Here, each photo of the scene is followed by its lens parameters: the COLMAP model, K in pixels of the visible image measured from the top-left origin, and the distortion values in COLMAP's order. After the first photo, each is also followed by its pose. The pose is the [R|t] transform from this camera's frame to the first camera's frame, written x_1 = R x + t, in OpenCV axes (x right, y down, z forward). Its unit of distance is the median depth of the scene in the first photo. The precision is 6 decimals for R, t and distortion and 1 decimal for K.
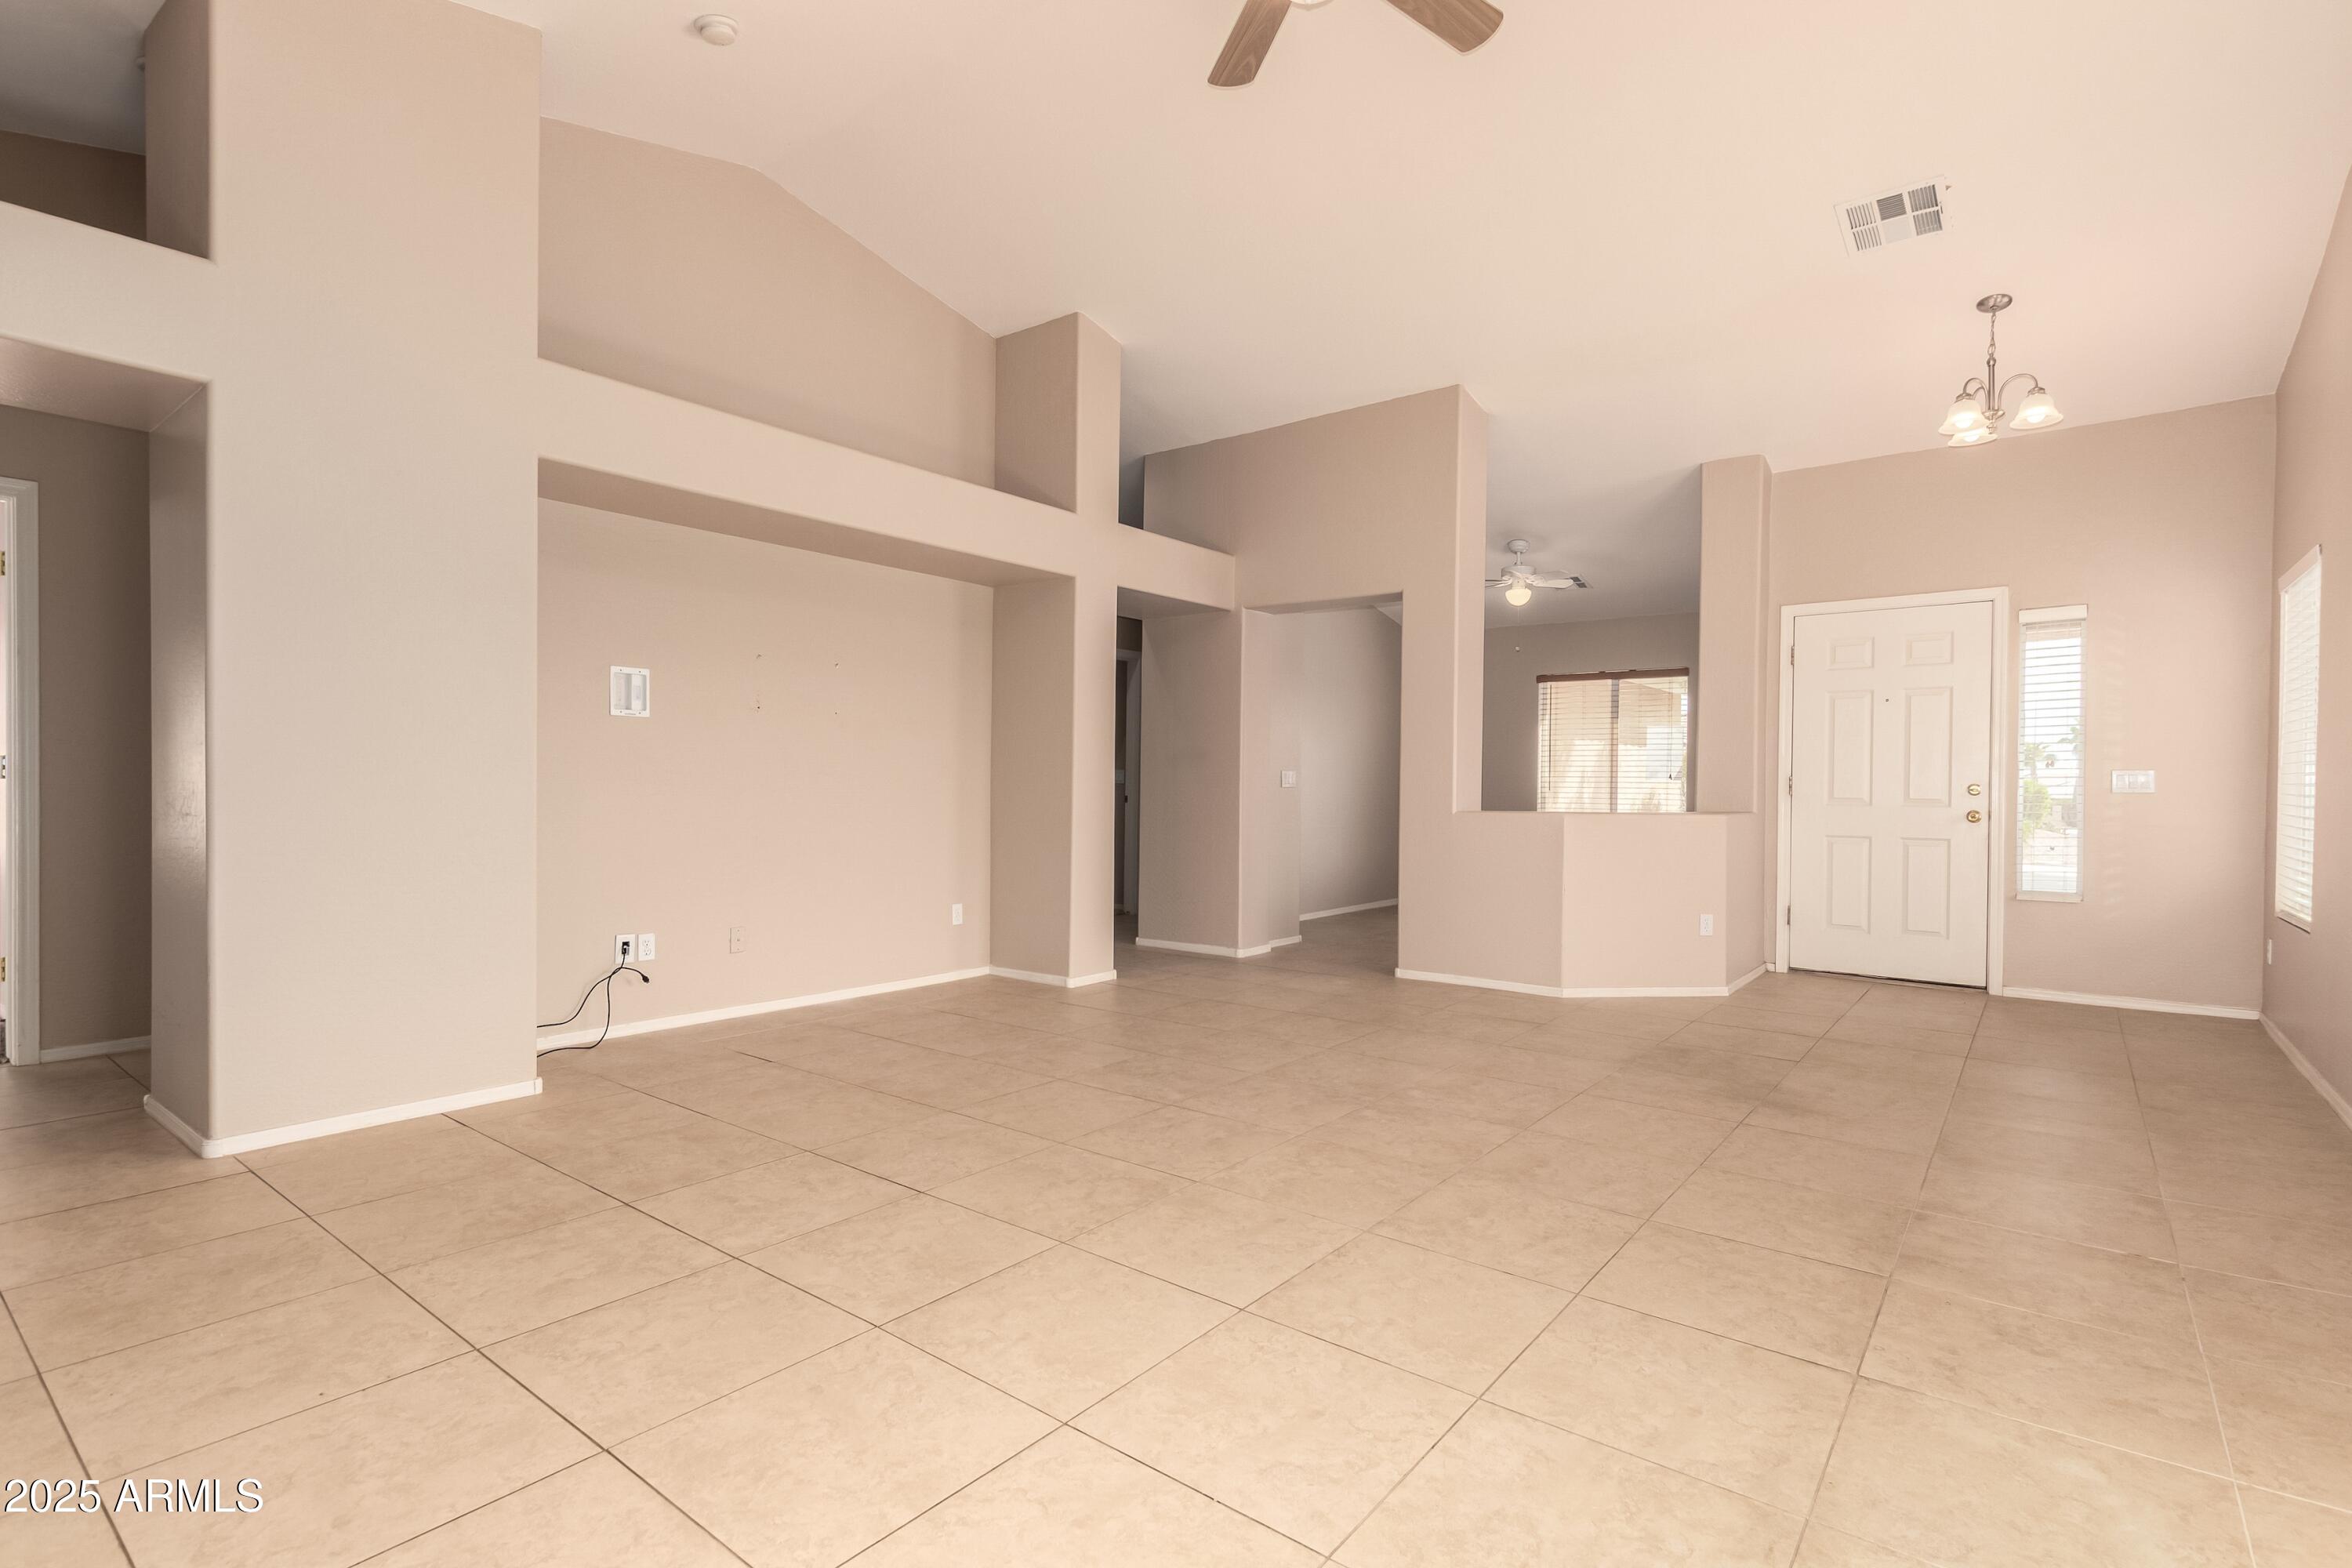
lens RADIAL K [[1108.5, 0, 1199.2], [0, 1108.5, 794.2], [0, 0, 1]] dist [0.010868, -0.004438]
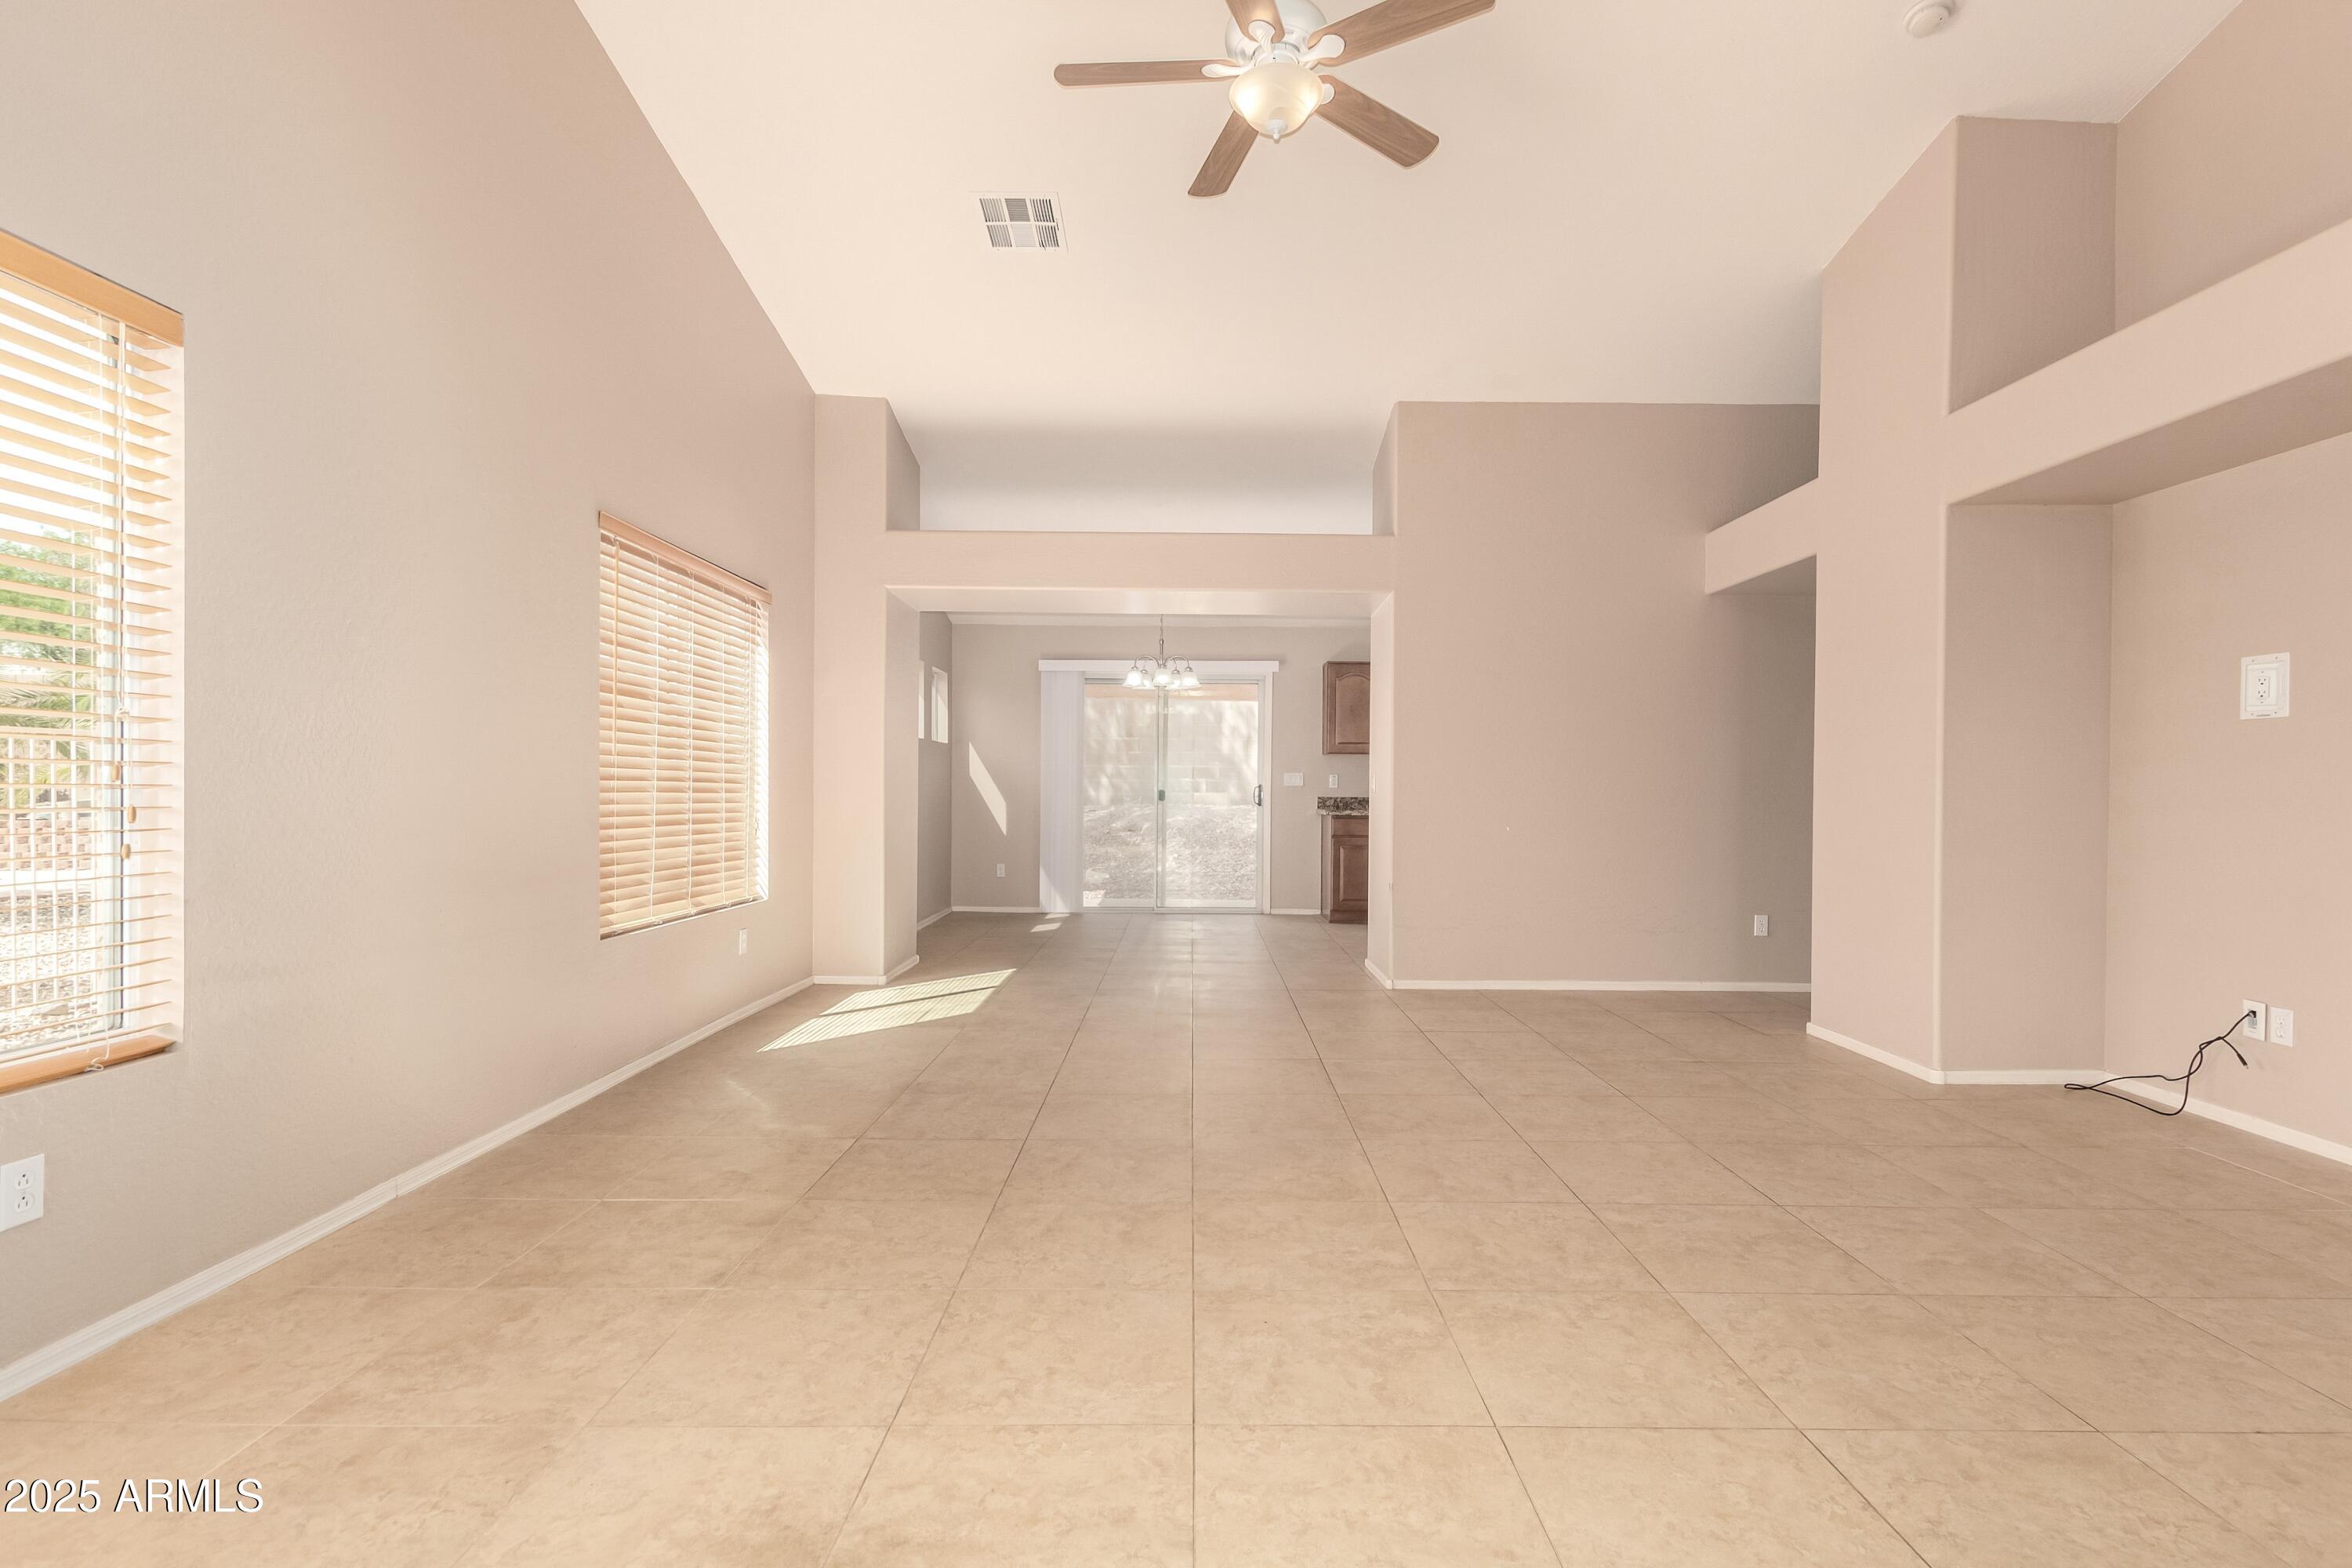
lens RADIAL K [[1108.5, 0, 1199.2], [0, 1108.5, 794.2], [0, 0, 1]] dist [0.010868, -0.004438]
pose [[-0.787229, -0.013422, -0.616515, 0.520917], [-0.021483, 0.999753, 0.005667, -0.006191], [0.616286, 0.017706, -0.787323, 1.114378]]
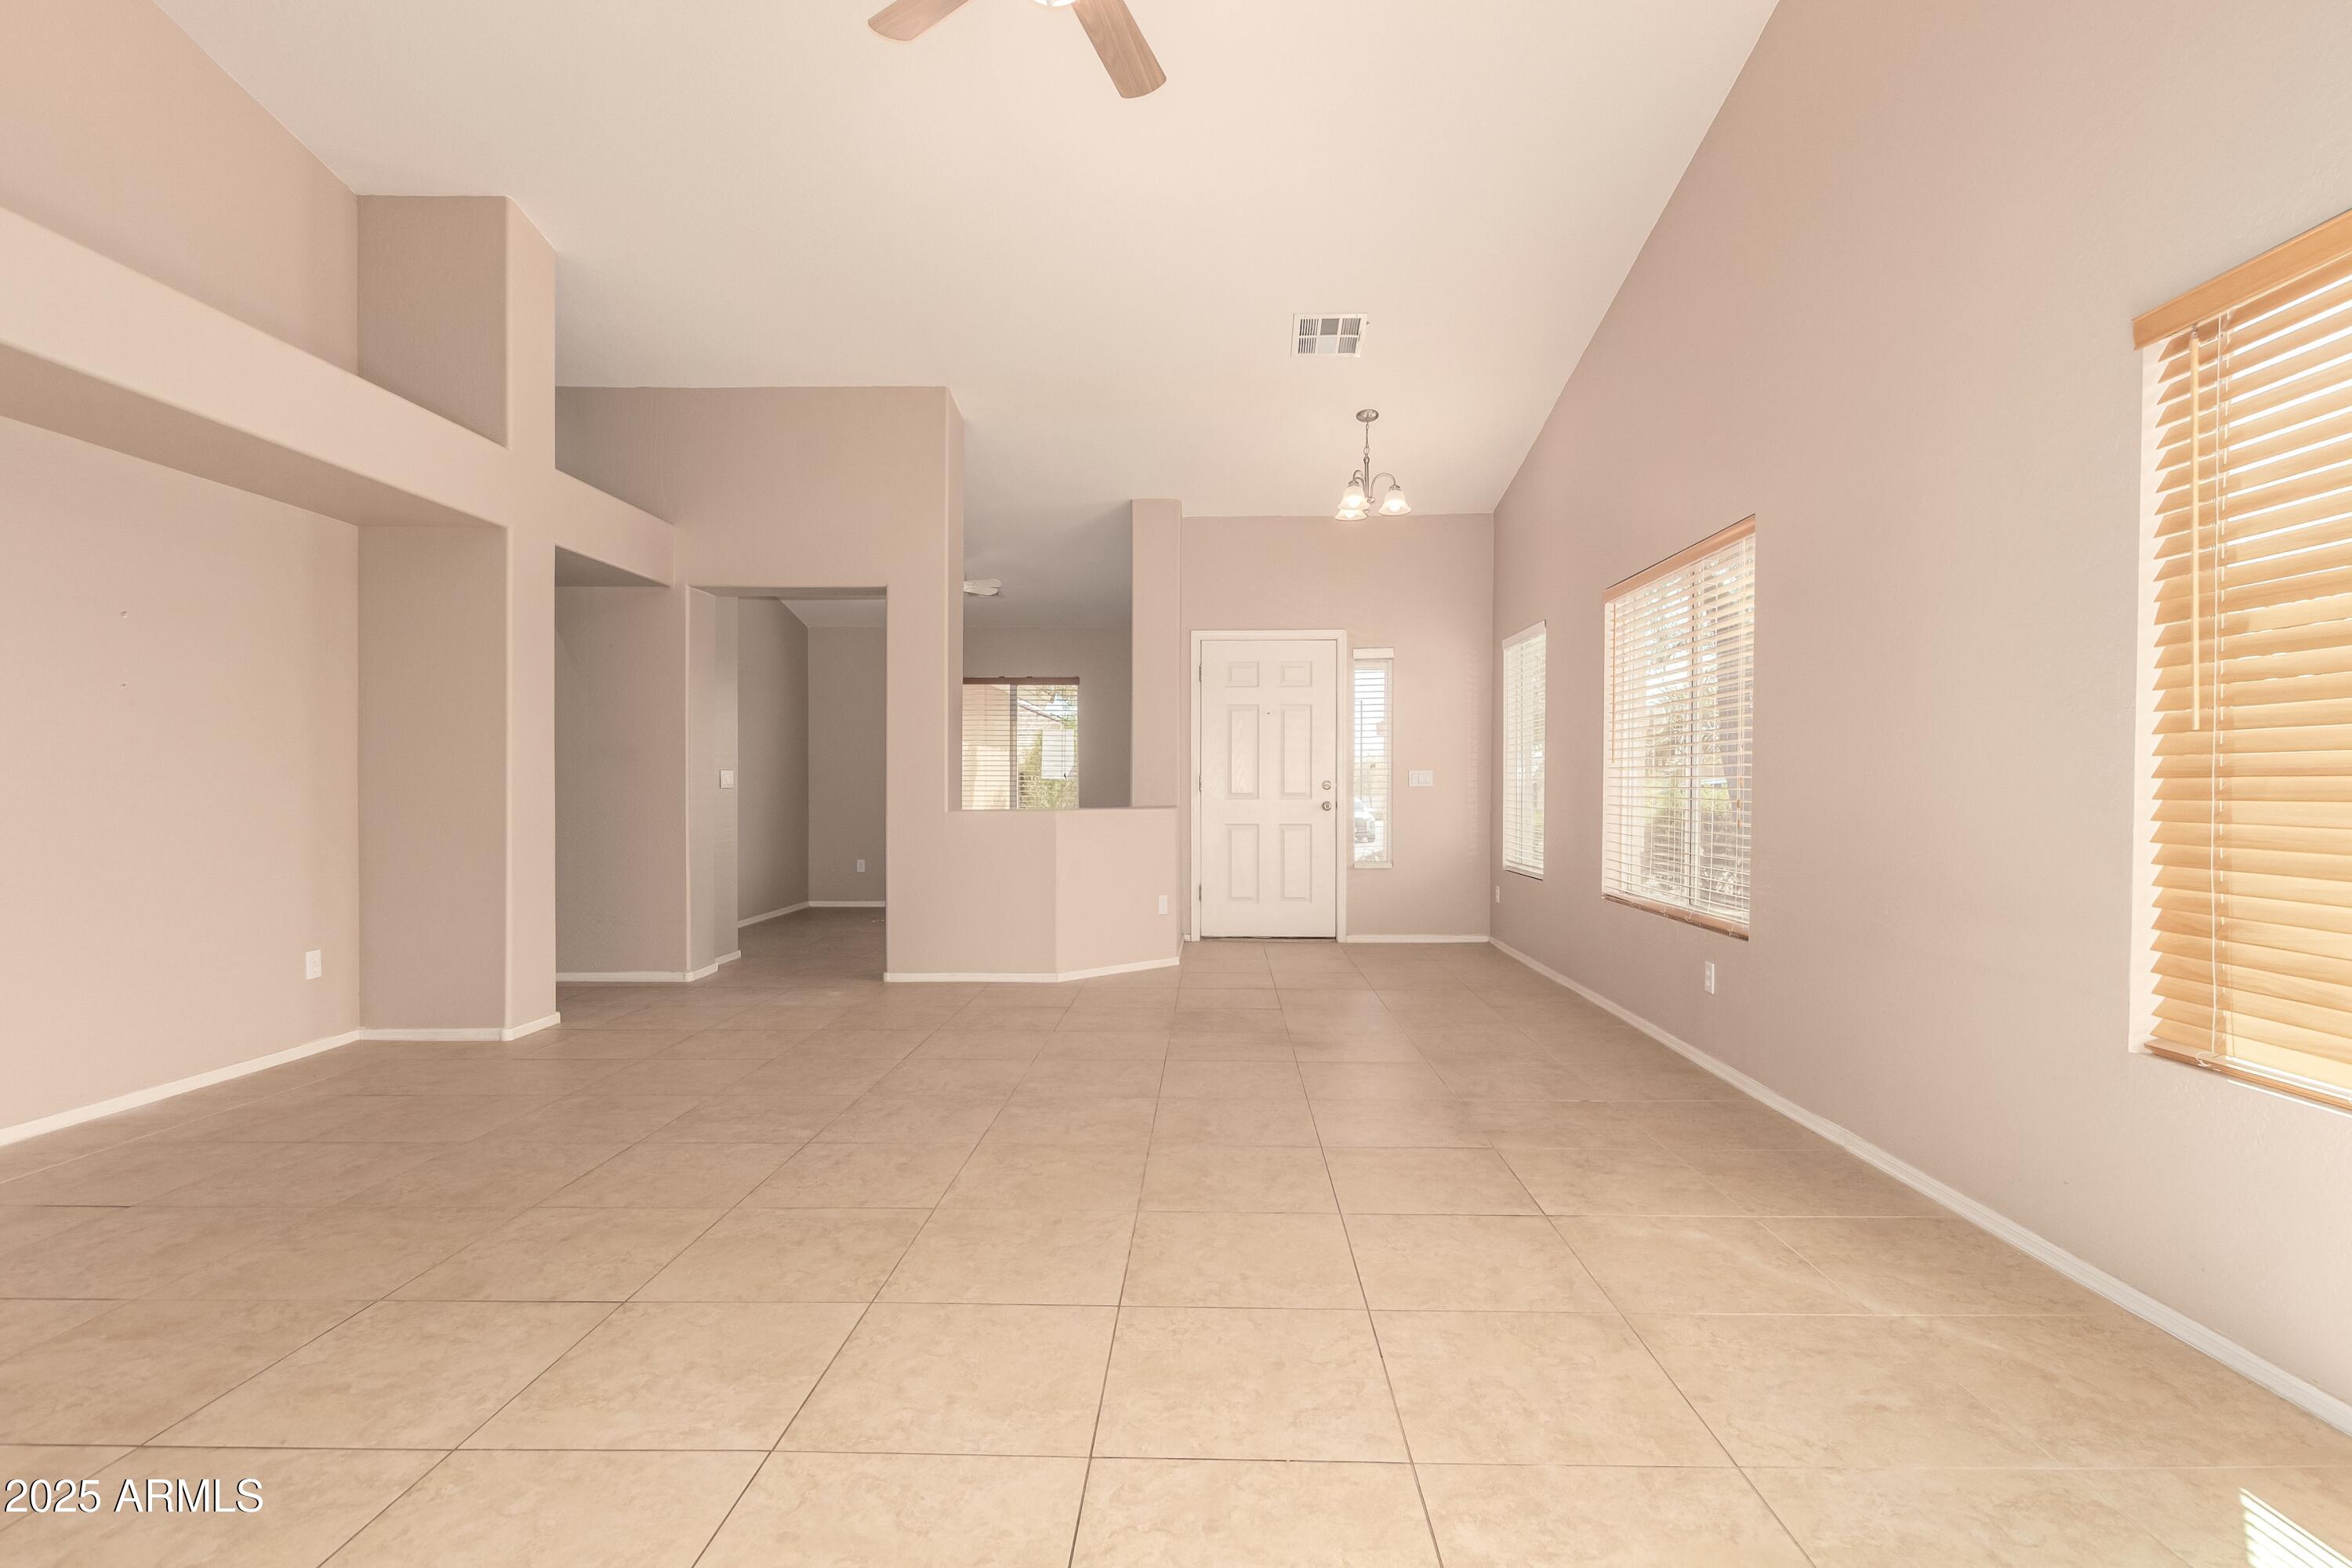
lens RADIAL K [[1108.5, 0, 1199.2], [0, 1108.5, 794.2], [0, 0, 1]] dist [0.010868, -0.004438]
pose [[0.801556, -0.012056, 0.597798, -0.236162], [0.011250, 0.999924, 0.005081, -0.002262], [-0.597814, 0.002653, 0.801631, 0.069530]]
